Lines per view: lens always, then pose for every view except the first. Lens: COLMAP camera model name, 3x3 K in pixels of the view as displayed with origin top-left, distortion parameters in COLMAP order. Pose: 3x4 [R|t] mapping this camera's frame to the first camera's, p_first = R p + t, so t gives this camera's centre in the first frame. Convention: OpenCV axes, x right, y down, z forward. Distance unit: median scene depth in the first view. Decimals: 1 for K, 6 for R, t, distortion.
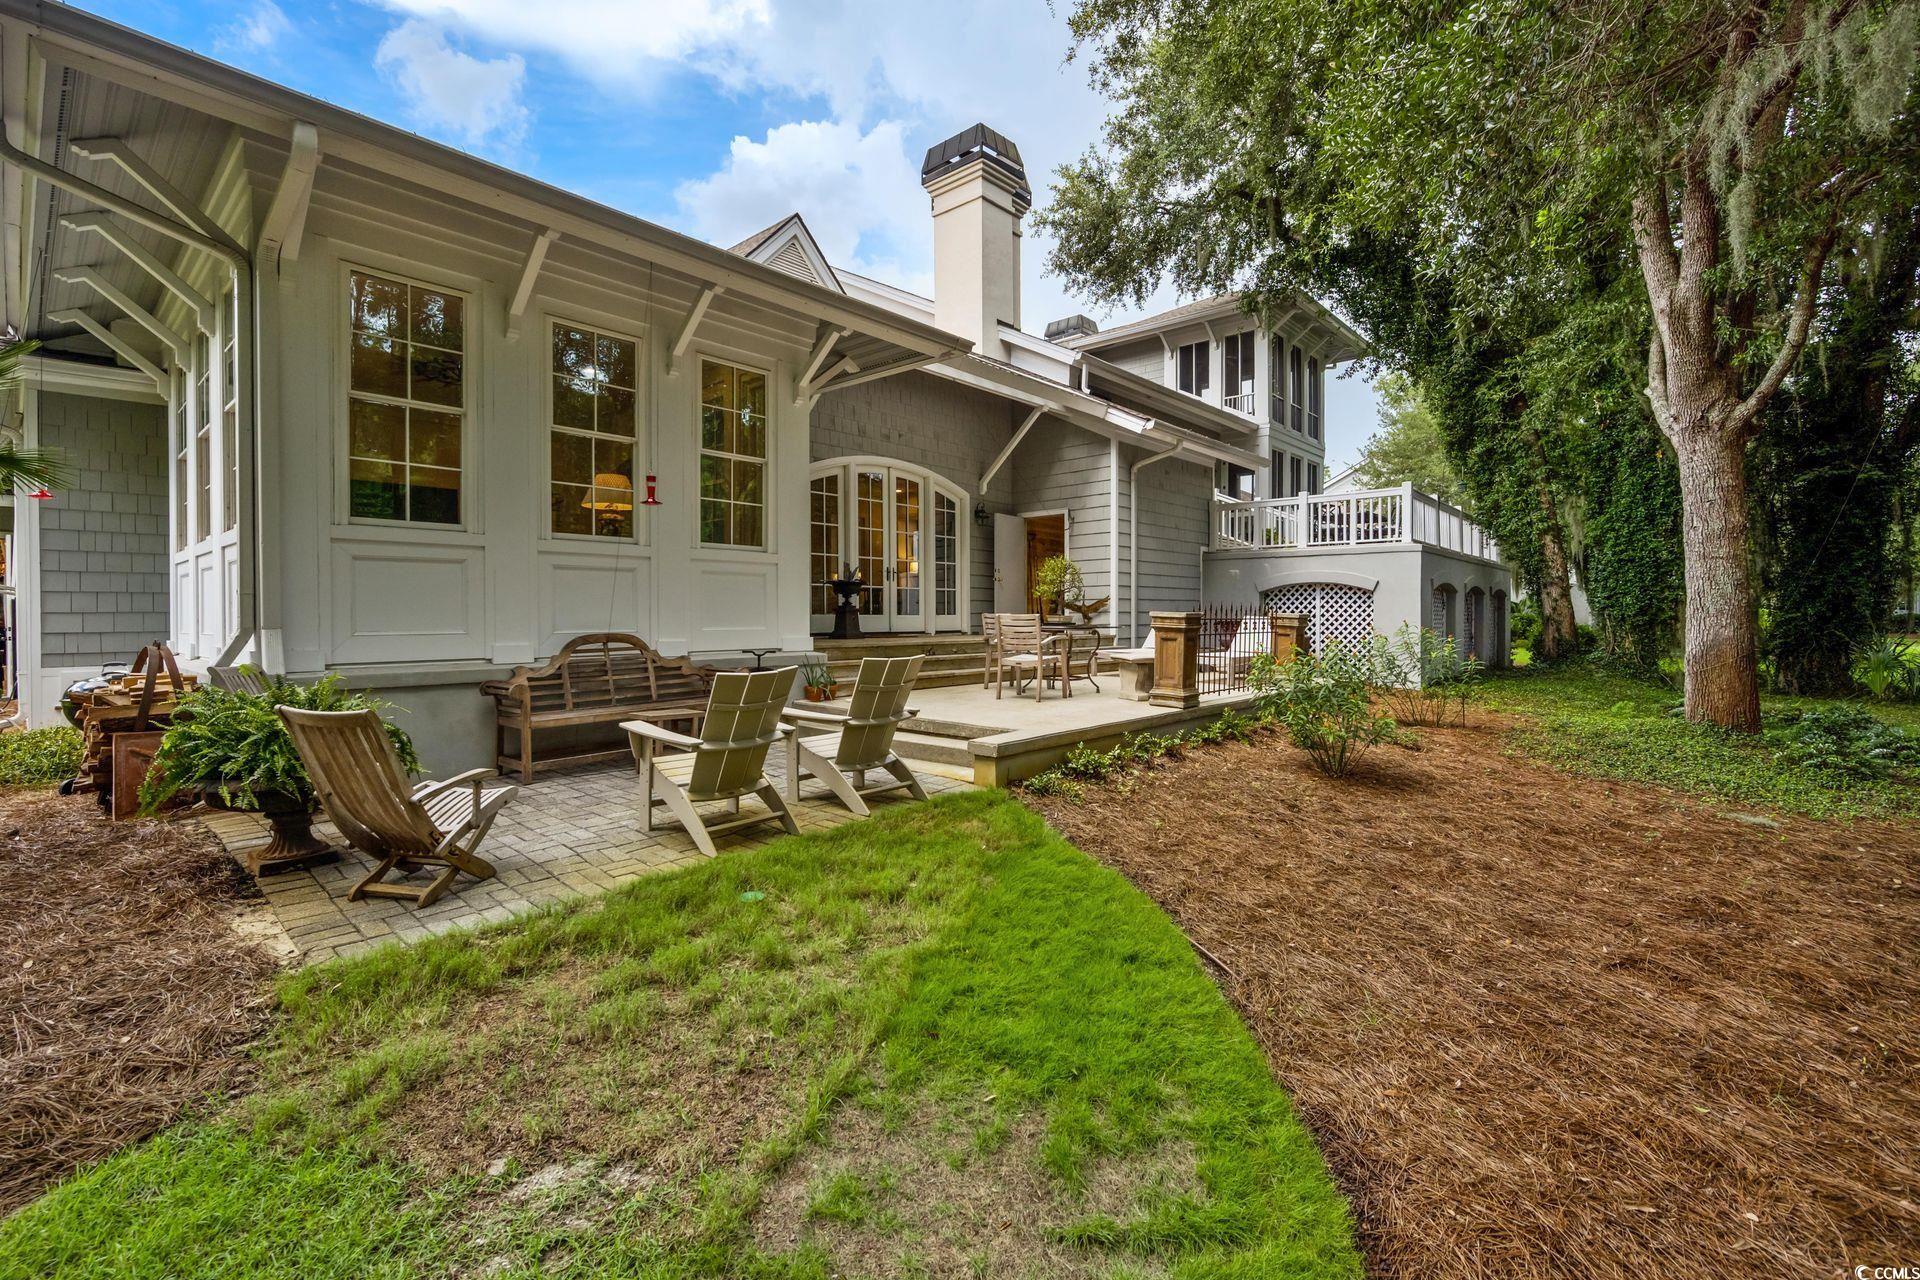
lens RADIAL K [[855.4, 0, 959.1], [0, 855.4, 629.3], [0, 0, 1]] dist [-0.000086, 0.000006]
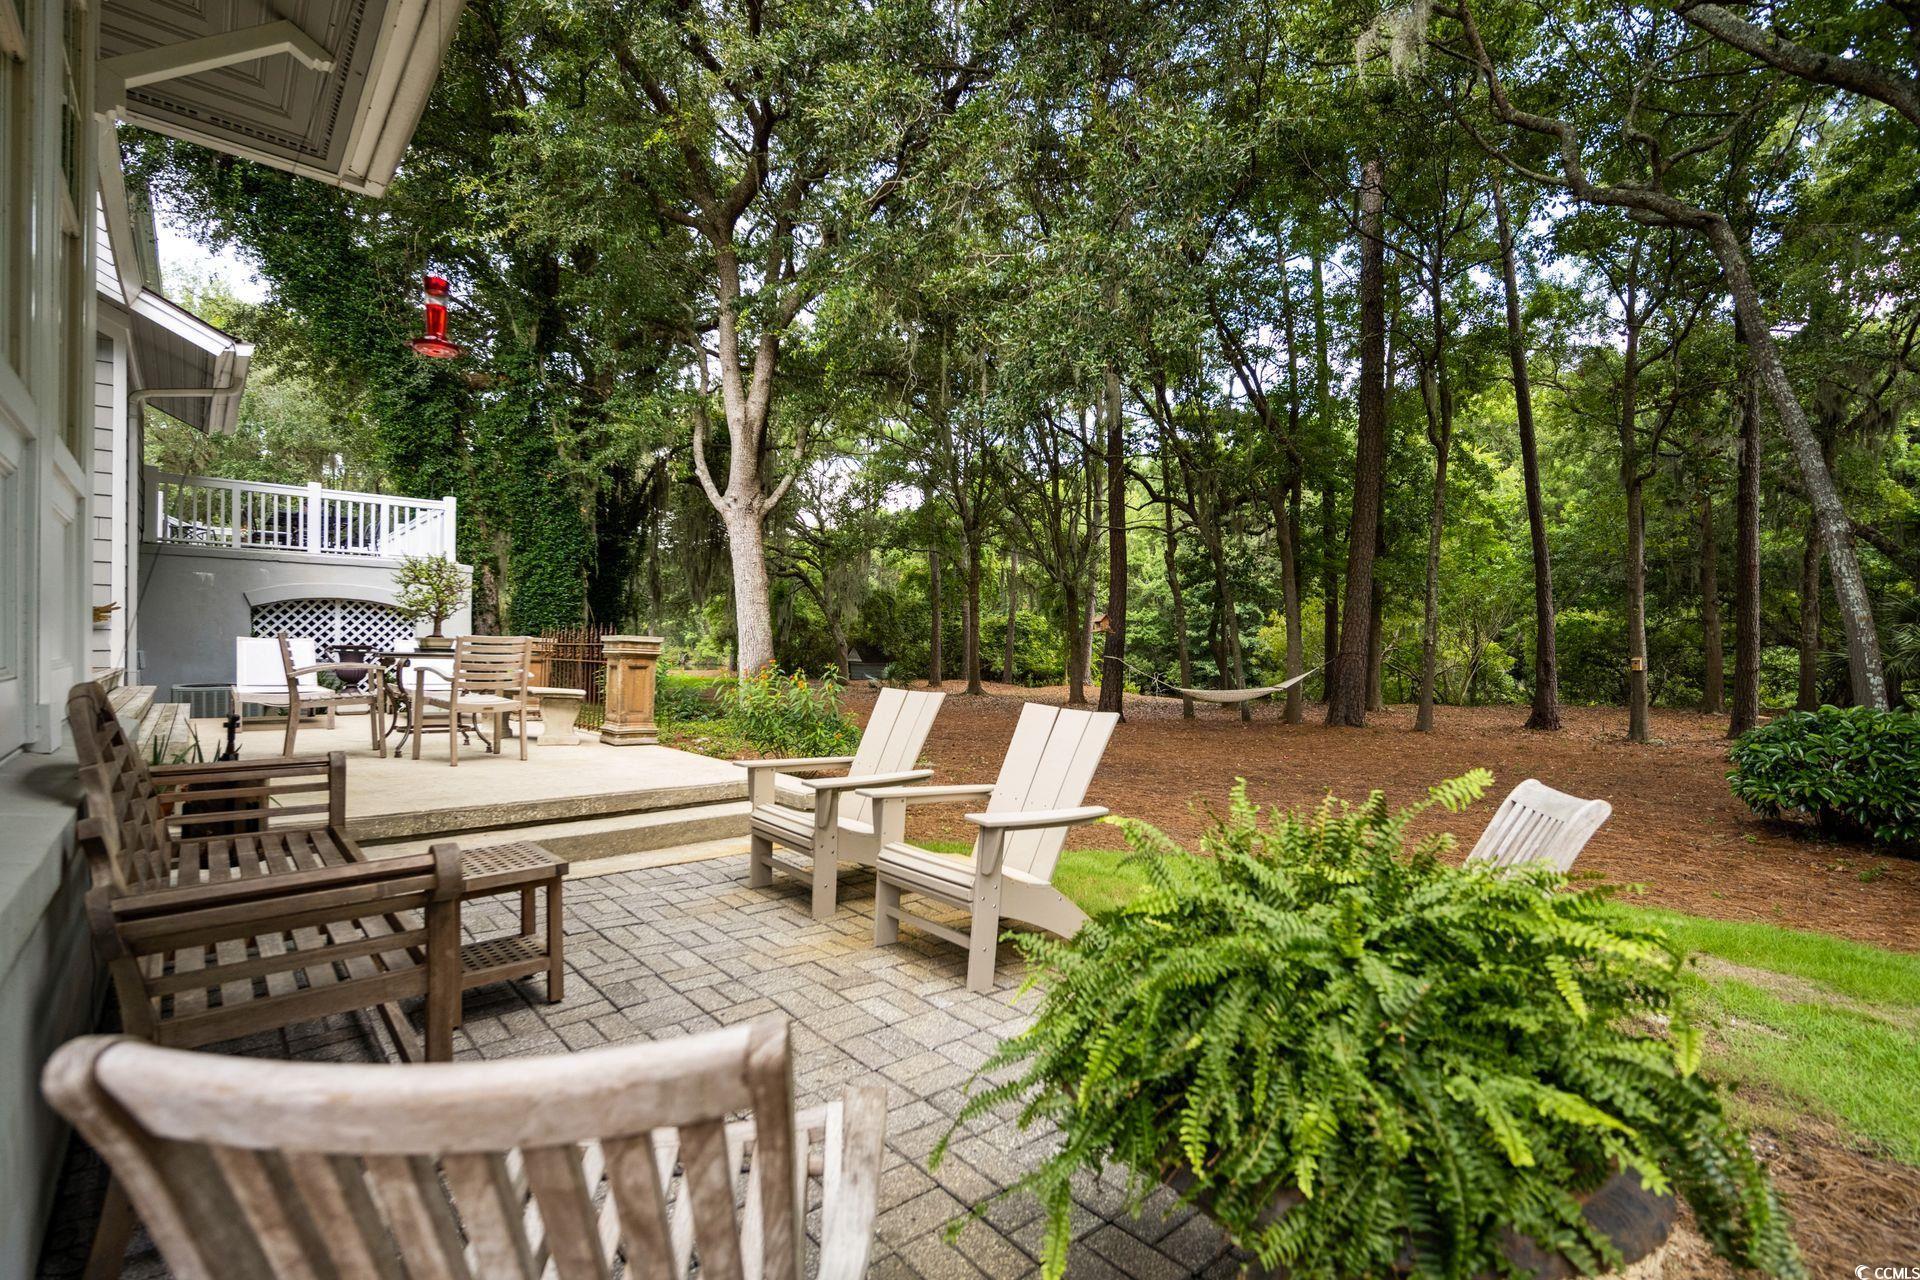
lens RADIAL K [[885.5, 0, 953.9], [0, 885.5, 646.1], [0, 0, 1]] dist [0.001512, 0.000007]
pose [[0.131950, 0.003486, 0.991250, -0.340041], [0.004830, 0.999980, -0.004160, -0.002696], [-0.991245, 0.005337, 0.131930, 0.299227]]
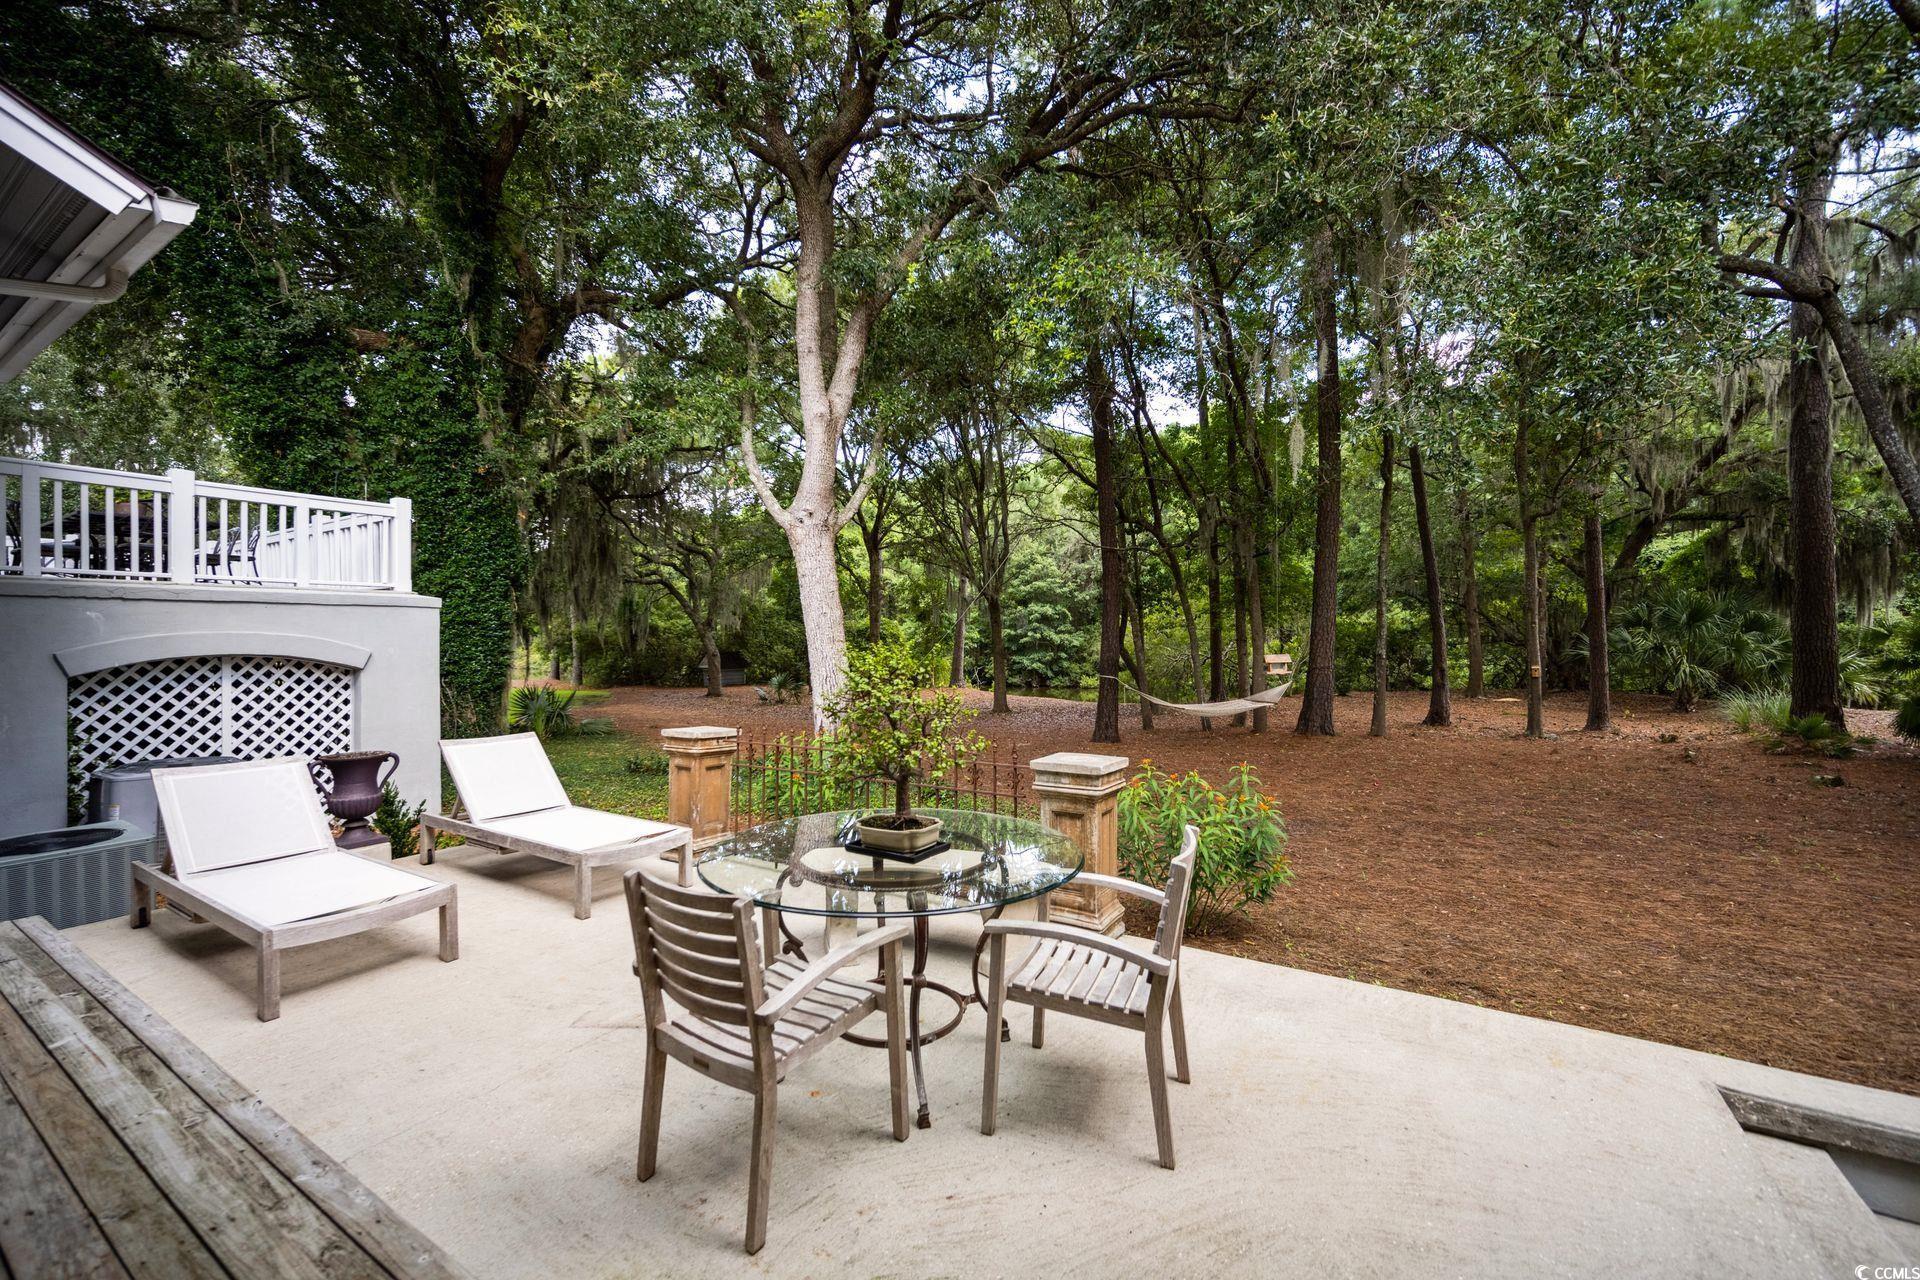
lens RADIAL K [[776.9, 0, 963.0], [0, 776.9, 631.2], [0, 0, 1]] dist [-0.000741, -0.000370]
pose [[-0.172360, 0.008140, 0.985000, -0.120066], [0.023404, 0.999717, -0.004167, -0.055568], [-0.984756, 0.022334, -0.172502, 0.632895]]
